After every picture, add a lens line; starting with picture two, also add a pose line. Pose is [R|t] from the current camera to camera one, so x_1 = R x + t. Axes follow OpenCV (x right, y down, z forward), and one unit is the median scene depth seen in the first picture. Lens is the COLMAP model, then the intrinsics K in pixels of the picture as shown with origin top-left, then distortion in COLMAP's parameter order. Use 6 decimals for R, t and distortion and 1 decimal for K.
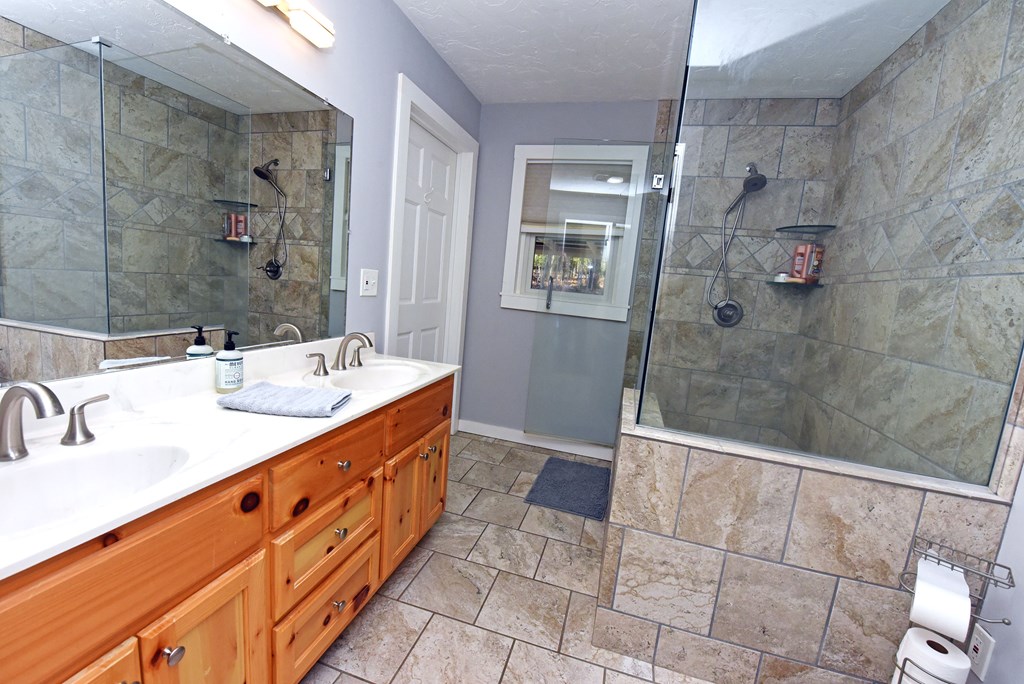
lens RADIAL K [[411.4, 0, 514.3], [0, 411.4, 334.2], [0, 0, 1]] dist [-0.015483, -0.000255]
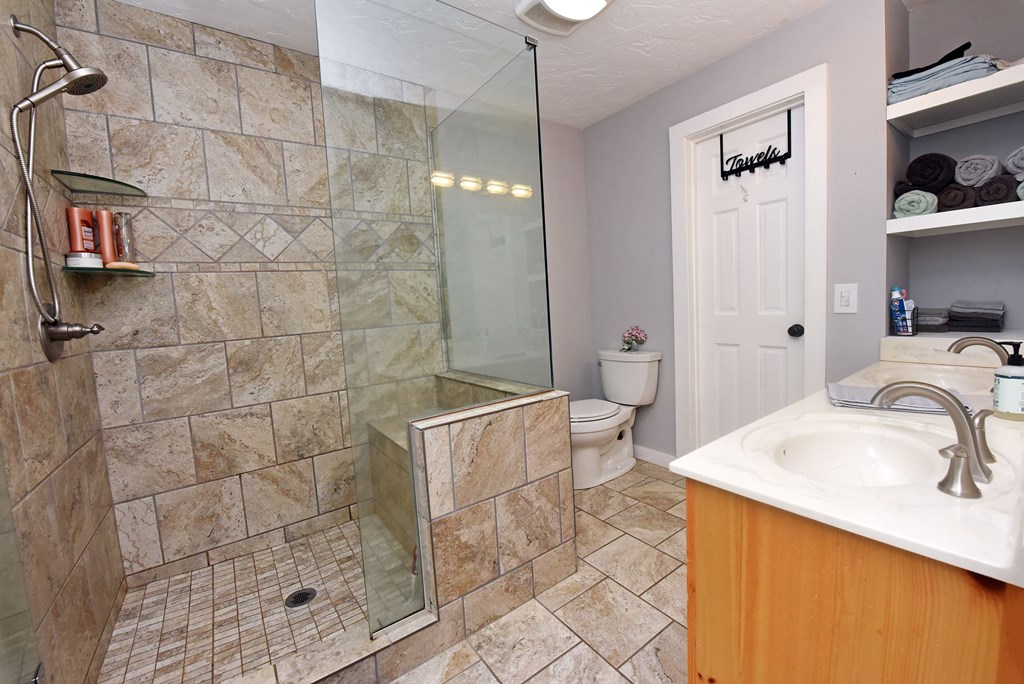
lens RADIAL K [[411.4, 0, 514.3], [0, 411.4, 334.2], [0, 0, 1]] dist [-0.015483, -0.000255]
pose [[-0.786253, -0.097979, 0.610087, -0.355528], [0.060057, 0.970556, 0.233268, -0.244488], [-0.614979, 0.220048, -0.757218, 1.967765]]
